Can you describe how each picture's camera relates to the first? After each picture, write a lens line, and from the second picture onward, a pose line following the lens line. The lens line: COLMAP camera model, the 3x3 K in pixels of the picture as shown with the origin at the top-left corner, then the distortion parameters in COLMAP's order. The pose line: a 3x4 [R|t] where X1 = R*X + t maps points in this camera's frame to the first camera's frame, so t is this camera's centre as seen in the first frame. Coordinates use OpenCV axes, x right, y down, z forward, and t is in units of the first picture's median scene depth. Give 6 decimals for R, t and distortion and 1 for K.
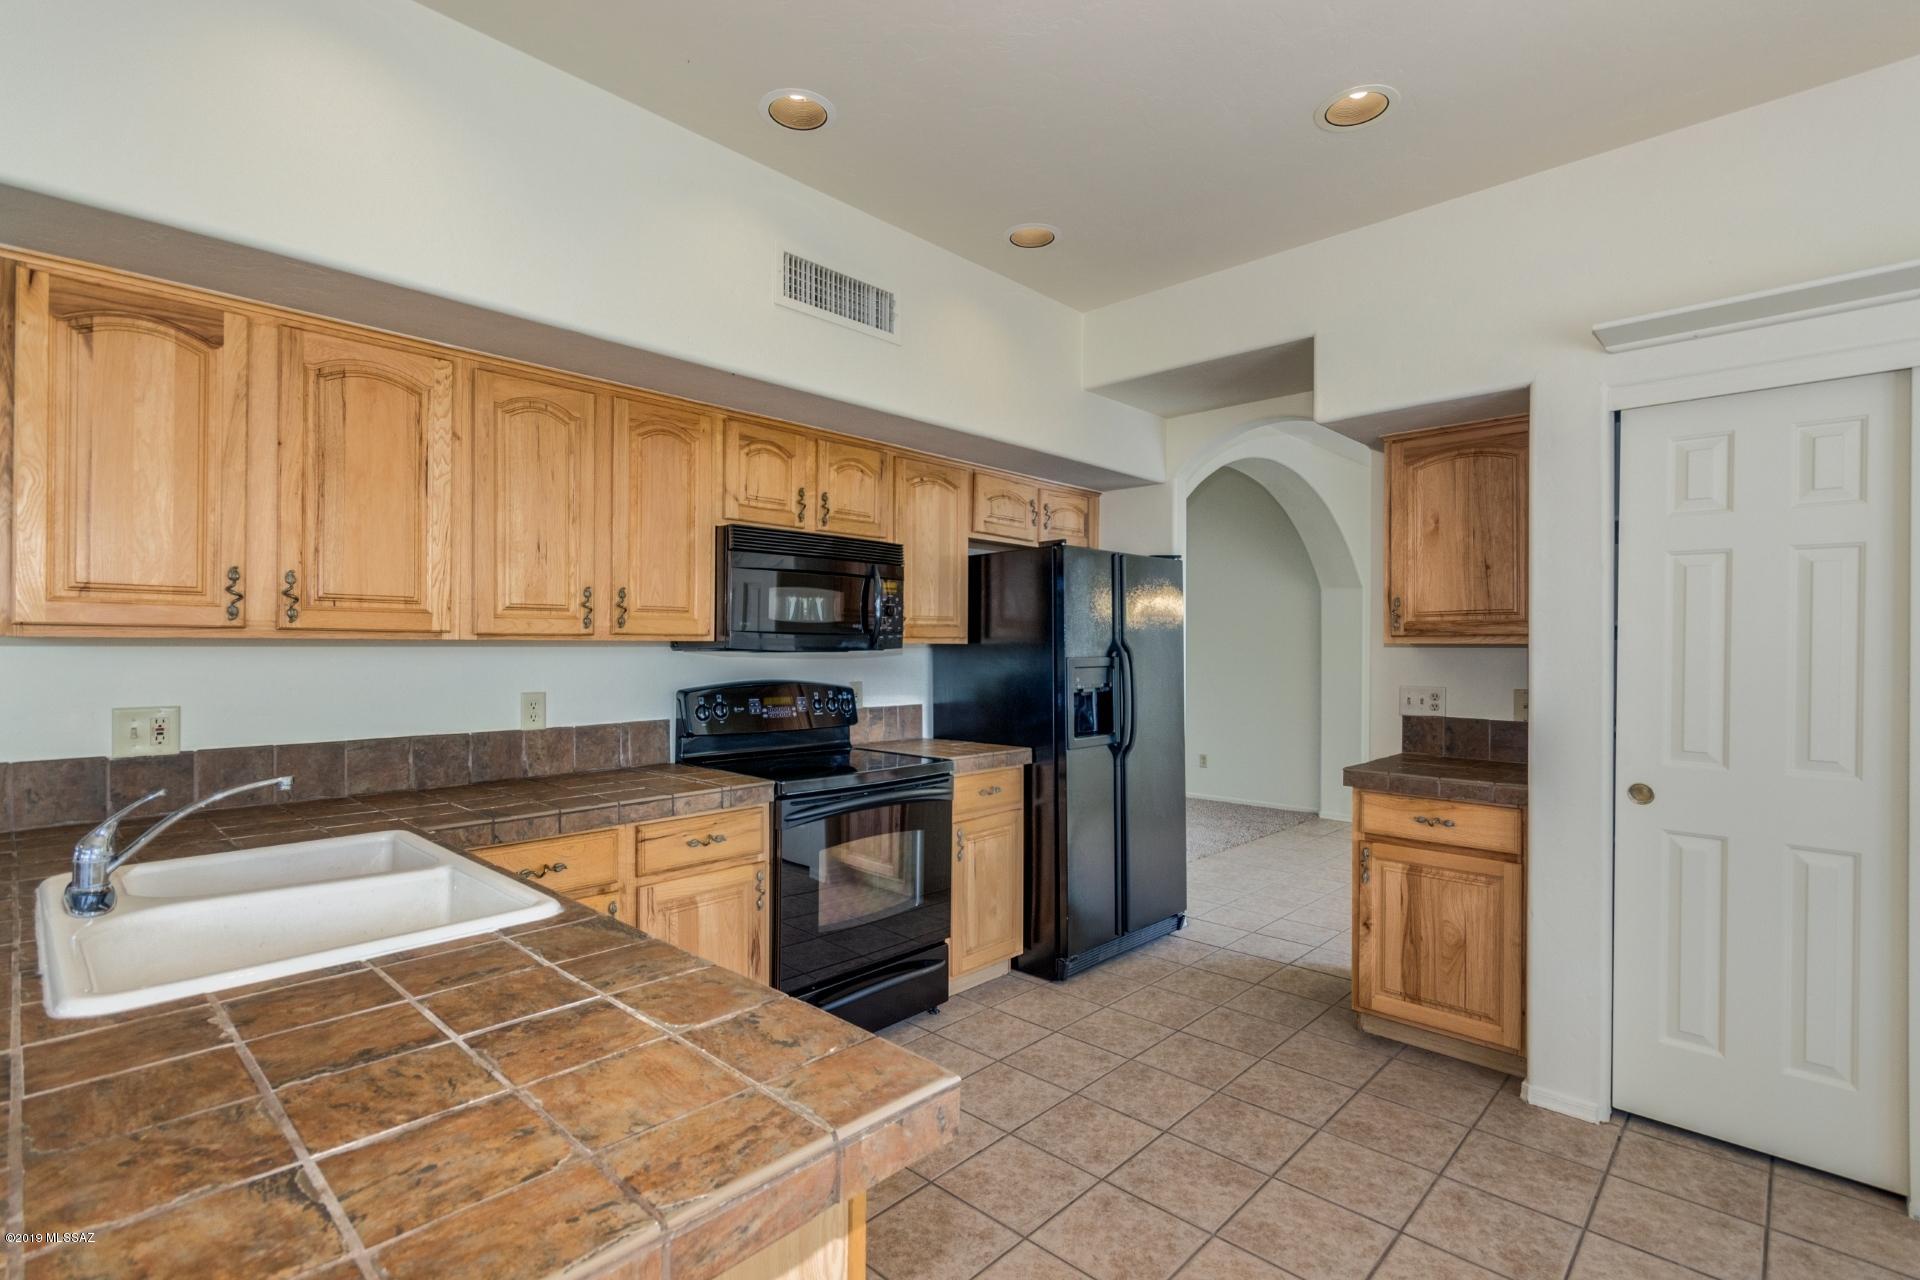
lens RADIAL K [[890.2, 0, 962.7], [0, 890.2, 643.2], [0, 0, 1]] dist [-0.000407, 0.000074]
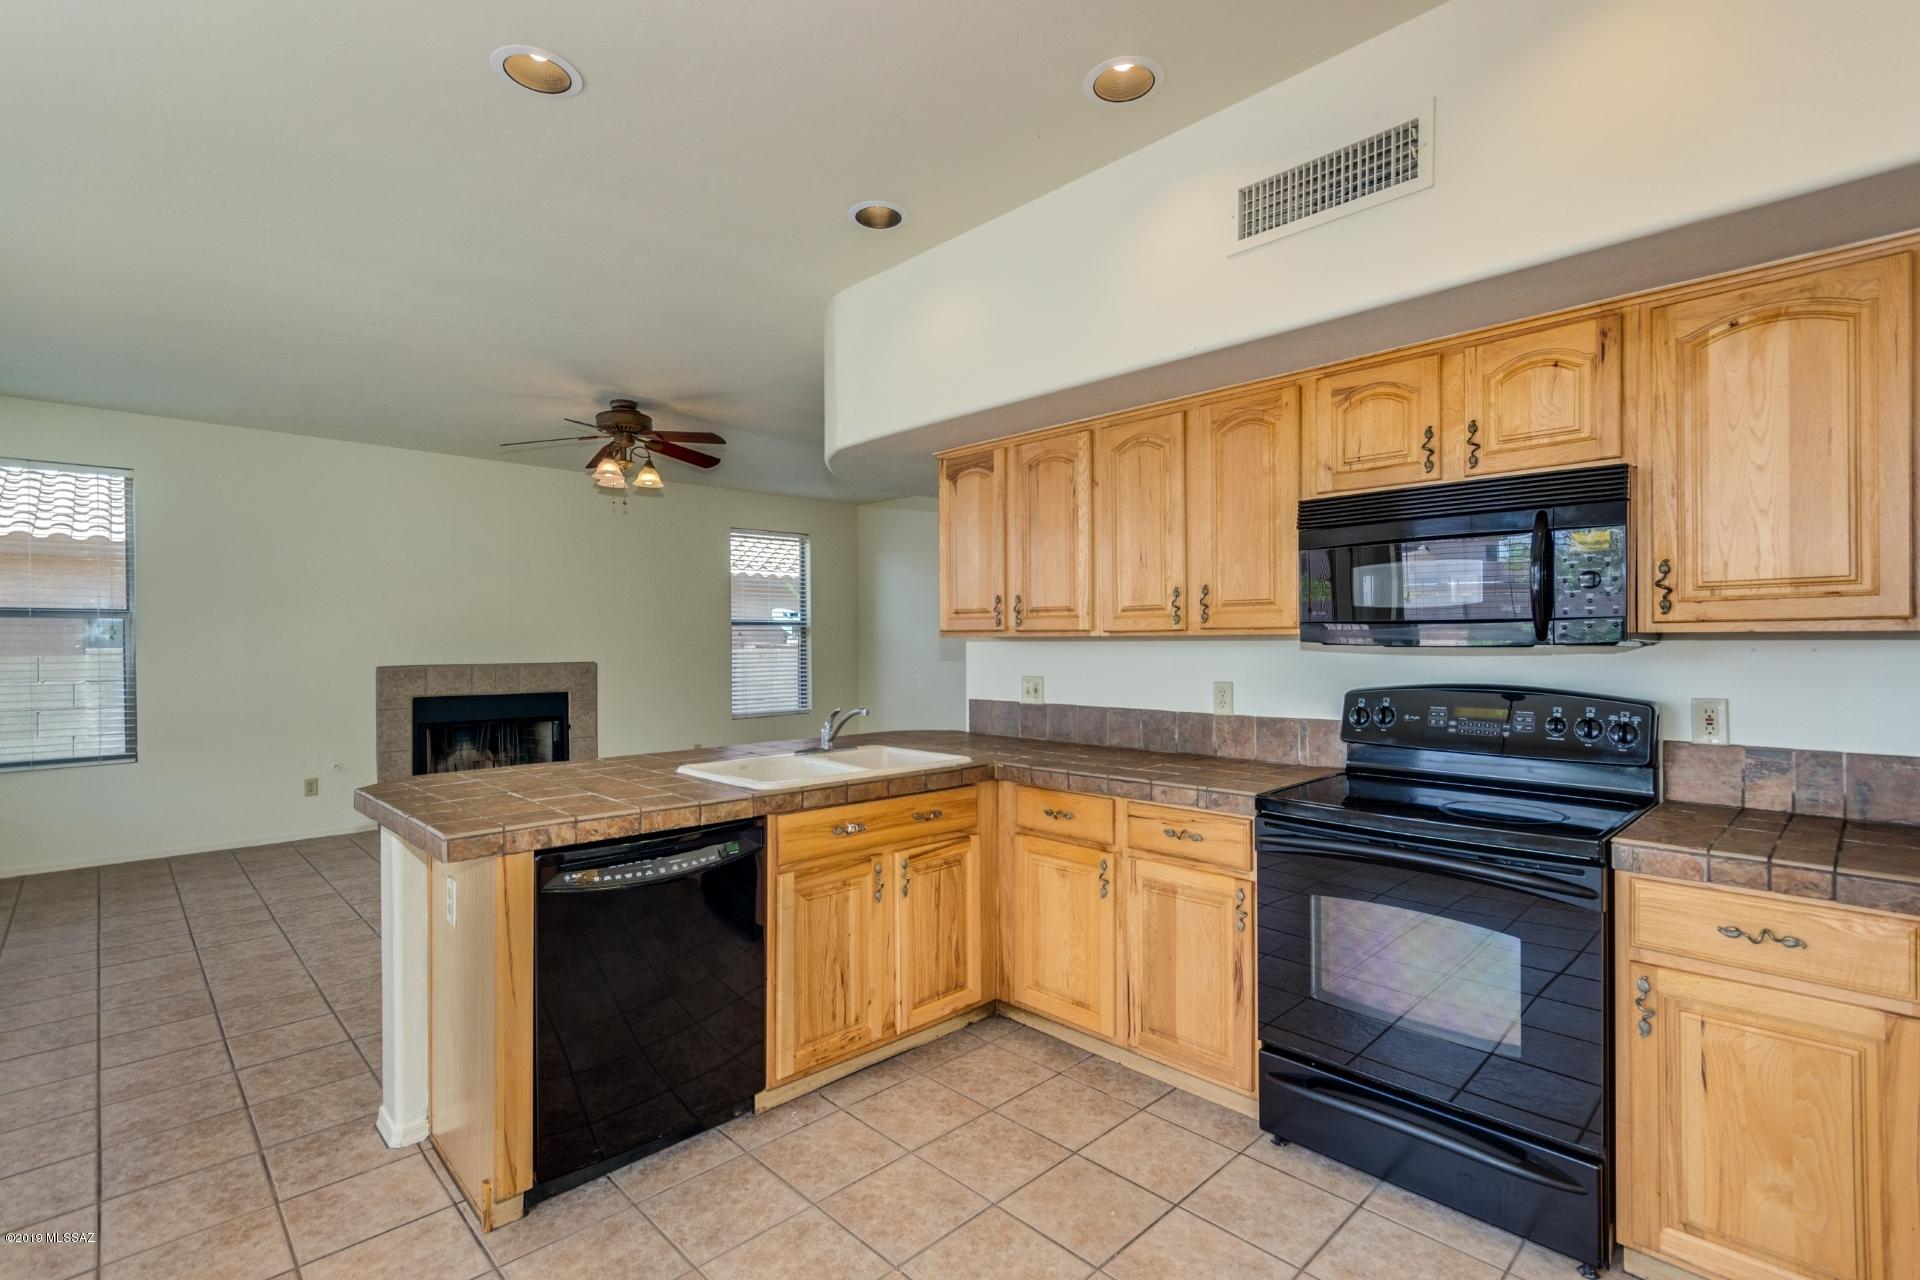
lens RADIAL K [[890.2, 0, 962.5], [0, 890.2, 642.3], [0, 0, 1]] dist [-0.000407, 0.000074]
pose [[-0.039639, -0.000481, -0.999214, 0.668878], [0.008092, 0.999967, -0.000802, 0.004221], [0.999181, -0.008117, -0.039634, 0.738322]]
